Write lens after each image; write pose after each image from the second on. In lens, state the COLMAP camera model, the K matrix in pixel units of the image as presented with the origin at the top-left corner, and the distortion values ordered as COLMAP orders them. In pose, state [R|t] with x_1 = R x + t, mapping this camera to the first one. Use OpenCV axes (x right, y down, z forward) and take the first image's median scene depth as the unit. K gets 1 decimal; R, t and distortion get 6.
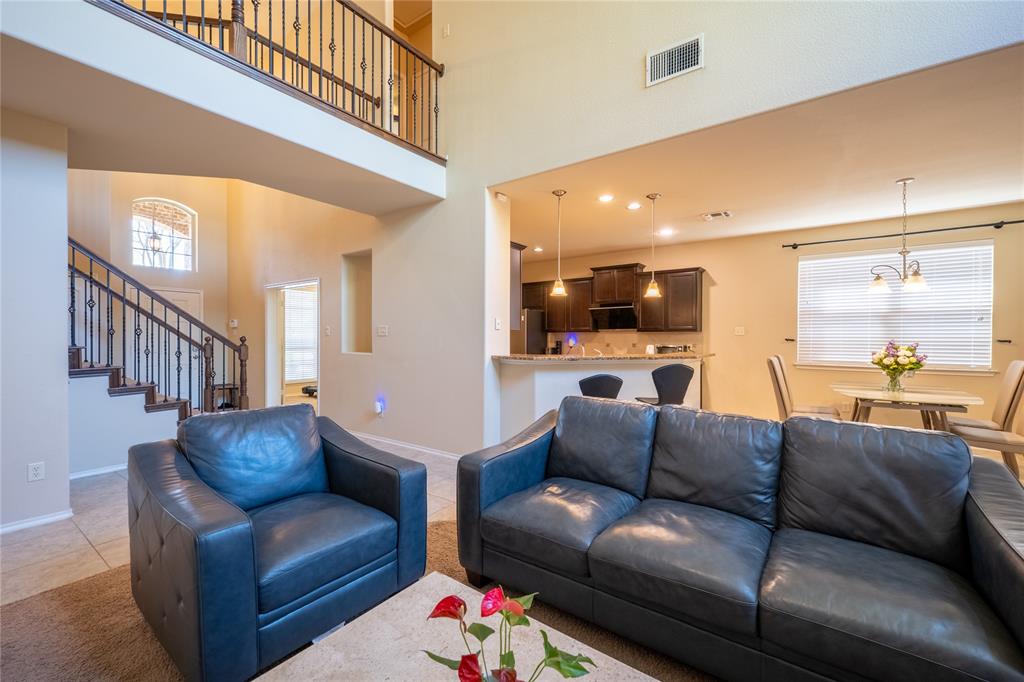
lens RADIAL K [[428.4, 0, 514.1], [0, 428.4, 340.7], [0, 0, 1]] dist [0.003005, 0.000267]
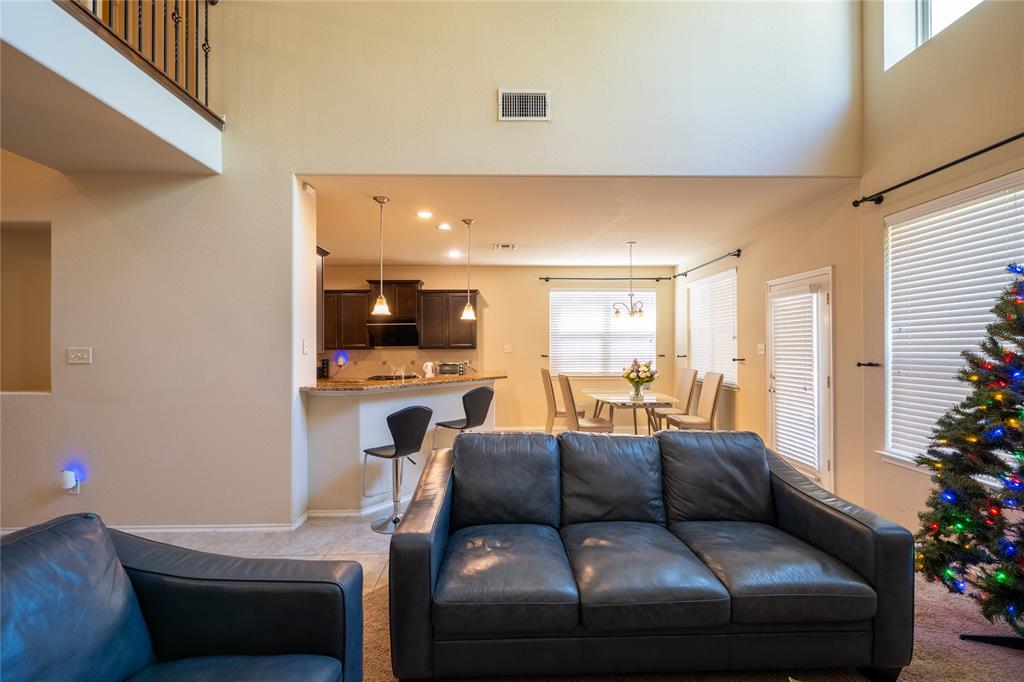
lens RADIAL K [[428.4, 0, 514.1], [0, 428.4, 340.7], [0, 0, 1]] dist [0.003005, 0.000267]
pose [[0.788787, 0.004418, 0.614650, -0.226255], [0.008082, 0.999813, -0.017558, -0.033438], [-0.614613, 0.018817, 0.788604, 0.133120]]
